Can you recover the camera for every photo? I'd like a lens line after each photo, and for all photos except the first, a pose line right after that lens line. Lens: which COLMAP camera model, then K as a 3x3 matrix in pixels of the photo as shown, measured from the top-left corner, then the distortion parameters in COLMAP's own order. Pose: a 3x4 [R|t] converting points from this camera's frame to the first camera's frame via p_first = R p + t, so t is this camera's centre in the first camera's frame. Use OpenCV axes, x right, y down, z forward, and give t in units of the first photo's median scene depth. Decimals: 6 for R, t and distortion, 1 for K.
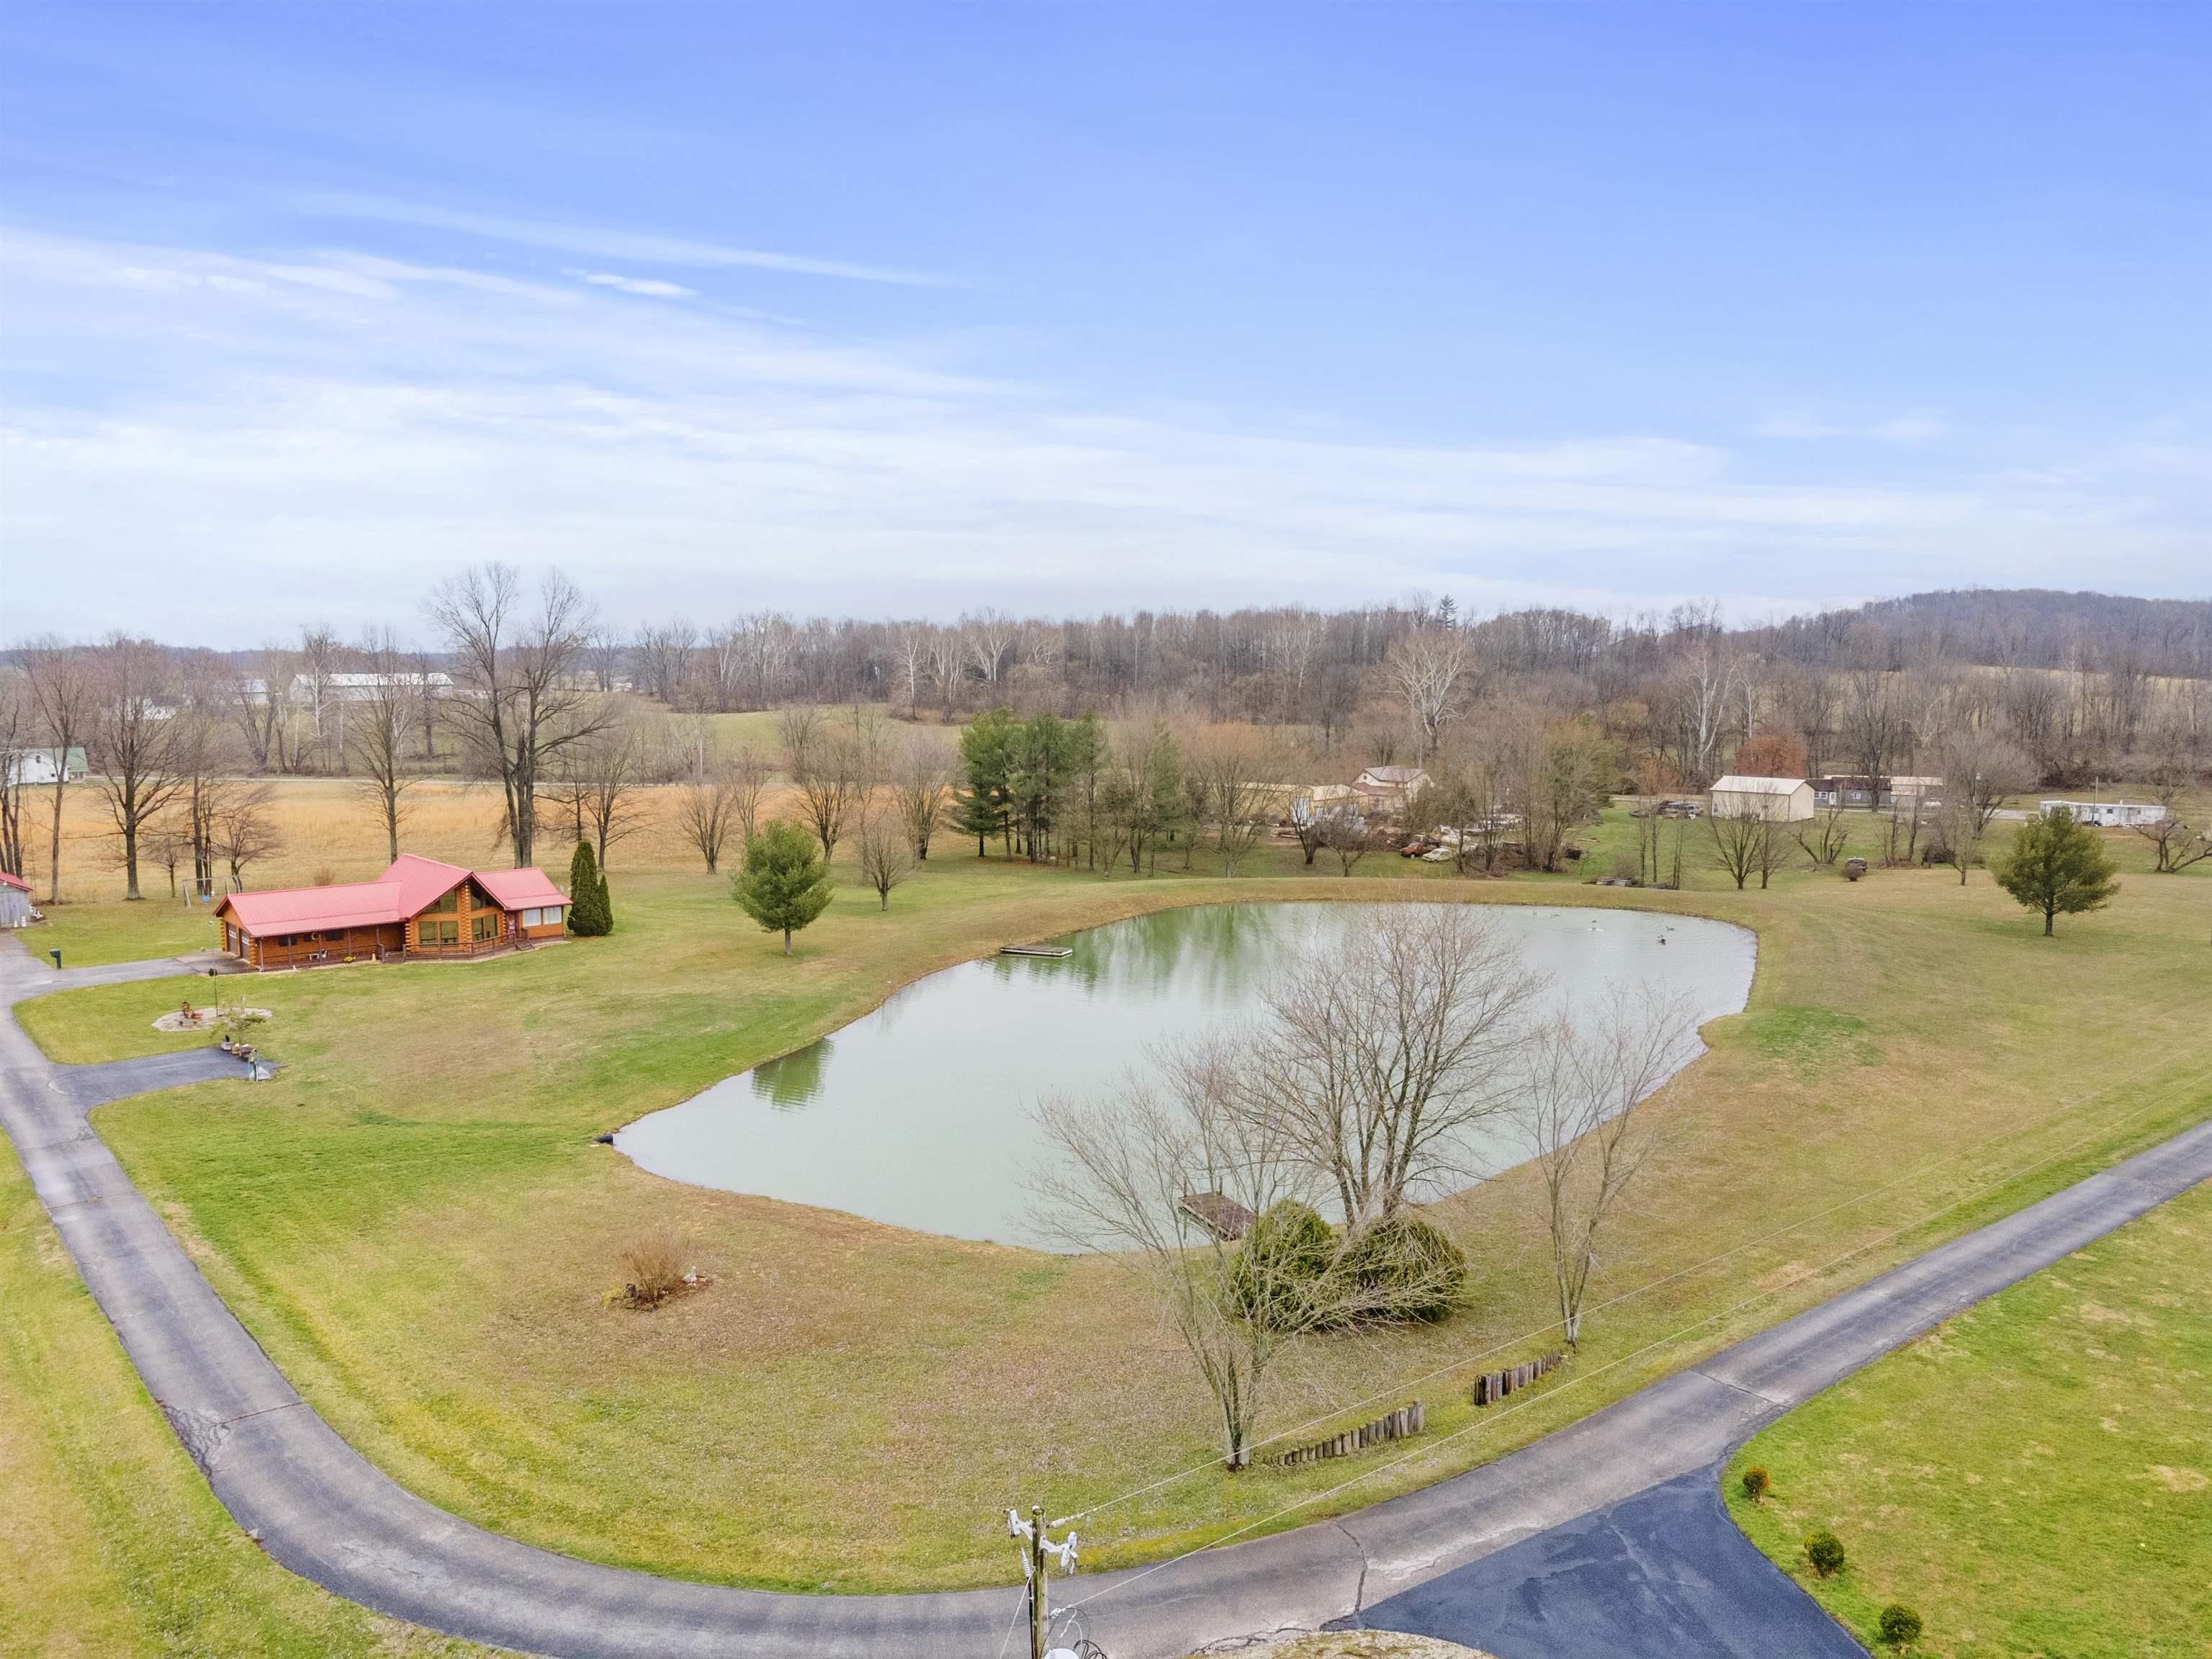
lens RADIAL K [[1623.7, 0, 1102.9], [0, 1623.7, 837.8], [0, 0, 1]] dist [-0.003718, 0.081827]
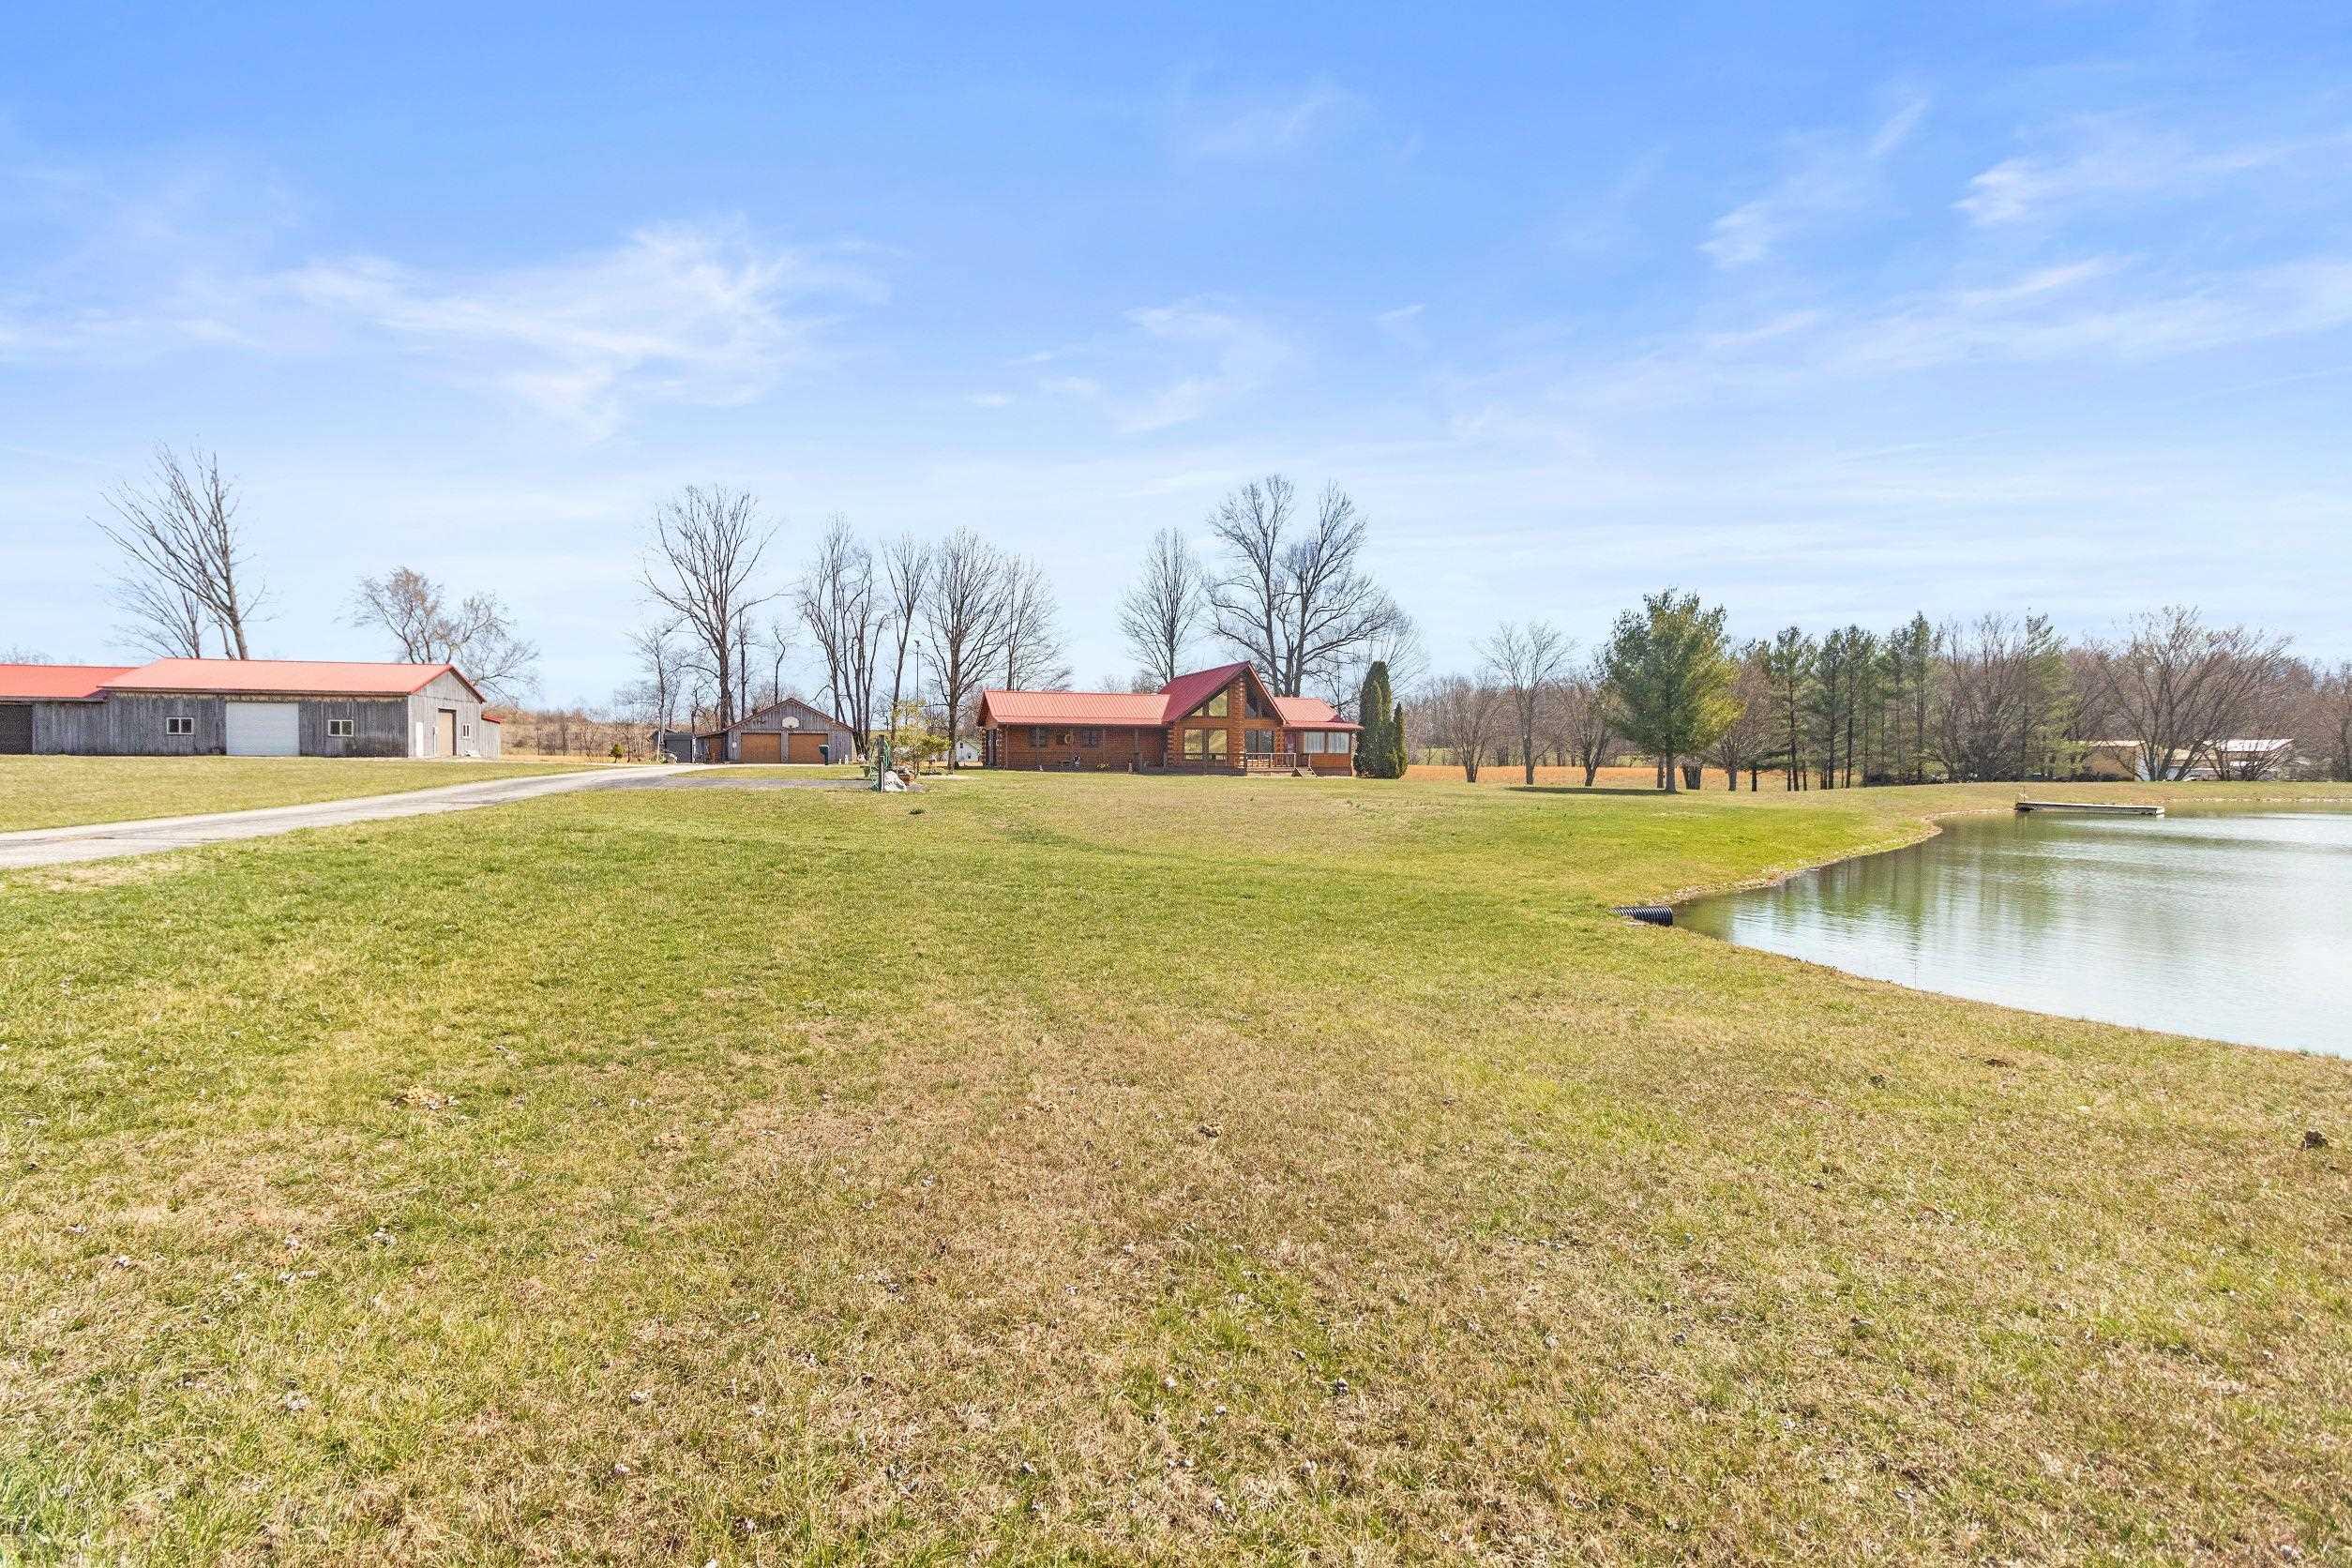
lens RADIAL K [[1098.4, 0, 1183.1], [0, 1098.4, 788.4], [0, 0, 1]] dist [-0.001415, -0.000238]
pose [[0.914497, 0.023946, -0.403883, -0.202211], [-0.057653, 0.995773, -0.071502, 0.120444], [0.400464, 0.088673, 0.912012, 0.511043]]
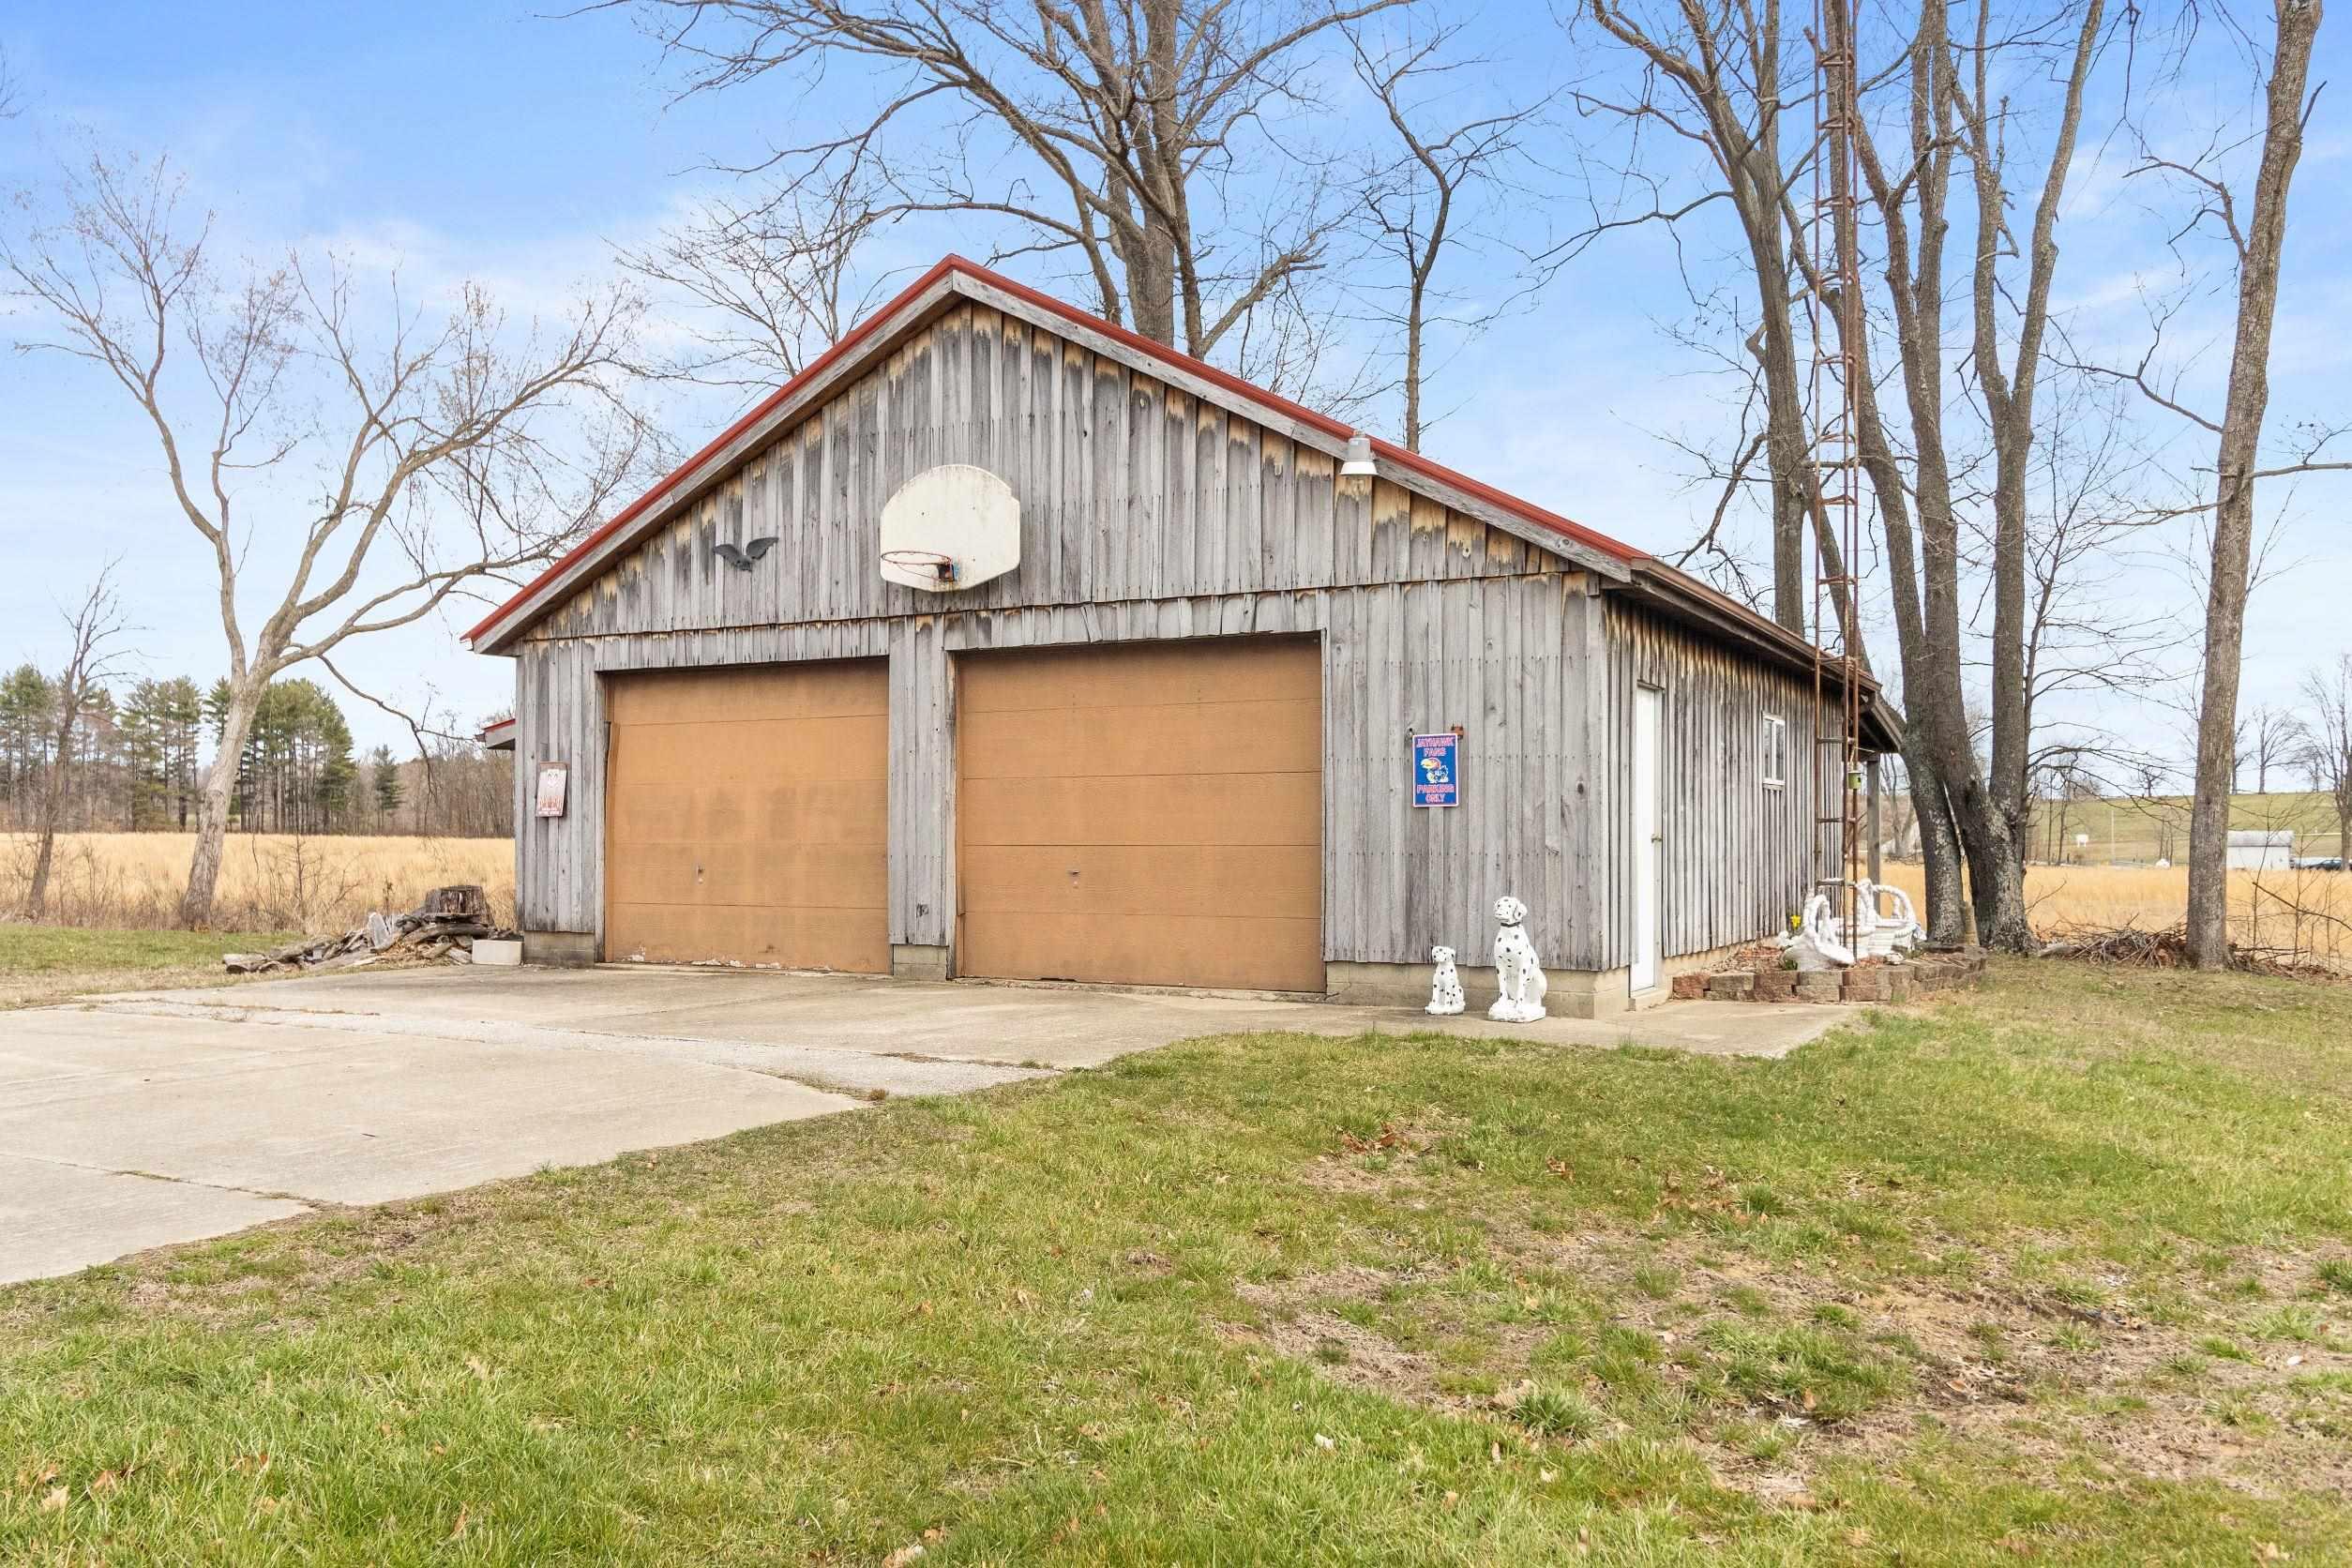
lens RADIAL K [[1848.6, 0, 1170.2], [0, 1848.6, 856.2], [0, 0, 1]] dist [0.001492, 0.001068]
pose [[0.380768, 0.016702, -0.924520, -0.655904], [-0.110157, 0.993536, -0.027420, 0.057351], [0.918086, 0.112283, 0.380147, 1.073643]]
